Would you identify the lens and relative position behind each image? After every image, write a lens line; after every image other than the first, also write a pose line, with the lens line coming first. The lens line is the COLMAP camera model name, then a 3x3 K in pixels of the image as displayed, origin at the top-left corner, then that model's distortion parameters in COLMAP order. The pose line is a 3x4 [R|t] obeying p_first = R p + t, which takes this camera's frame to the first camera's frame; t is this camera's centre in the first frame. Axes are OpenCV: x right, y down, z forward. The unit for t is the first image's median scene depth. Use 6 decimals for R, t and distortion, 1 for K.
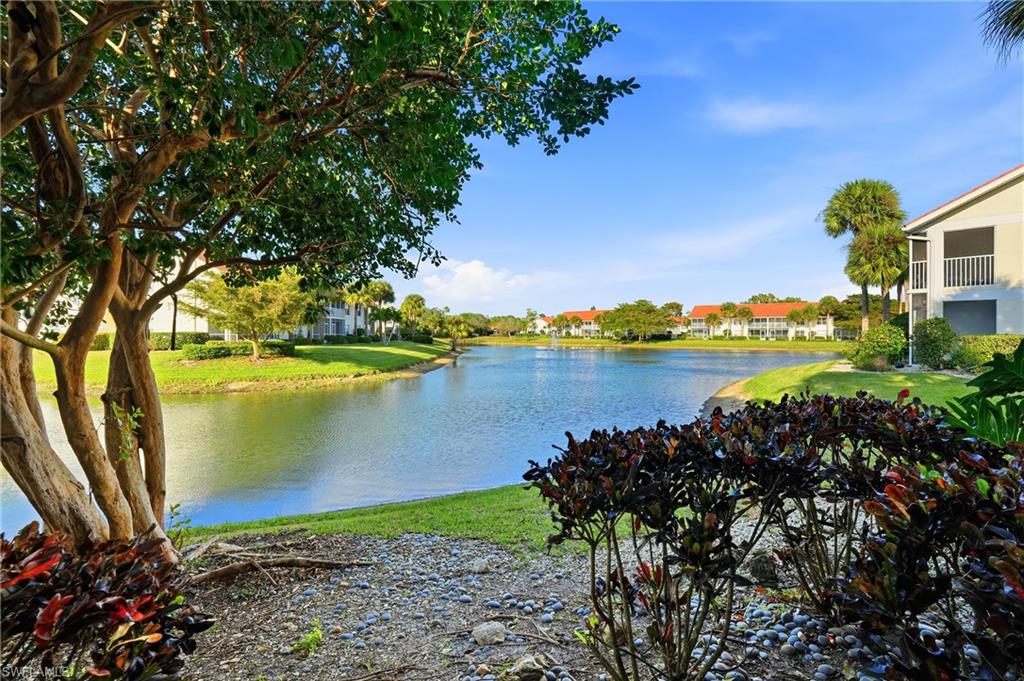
lens RADIAL K [[471.8, 0, 508.0], [0, 471.8, 336.6], [0, 0, 1]] dist [-0.075345, 0.028977]
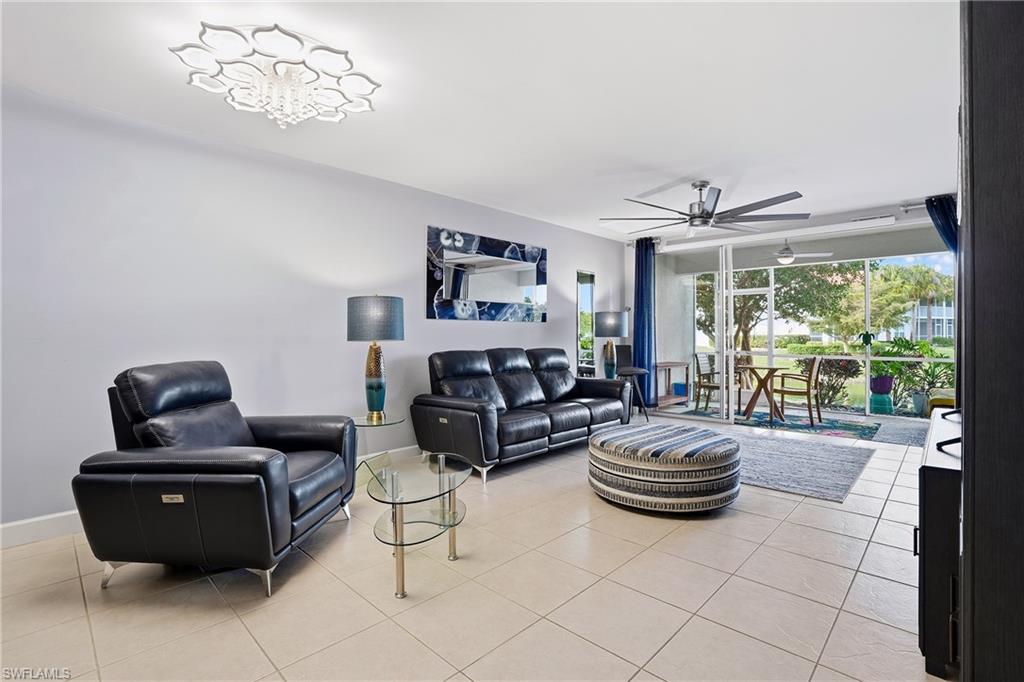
lens RADIAL K [[479.3, 0, 507.5], [0, 479.3, 331.7], [0, 0, 1]] dist [-0.078257, 0.030932]
pose [[0.380199, -0.009375, -0.924857, 0.180466], [-0.004410, 0.999919, -0.011949, 0.001099], [0.924894, 0.008622, 0.380126, -0.206206]]
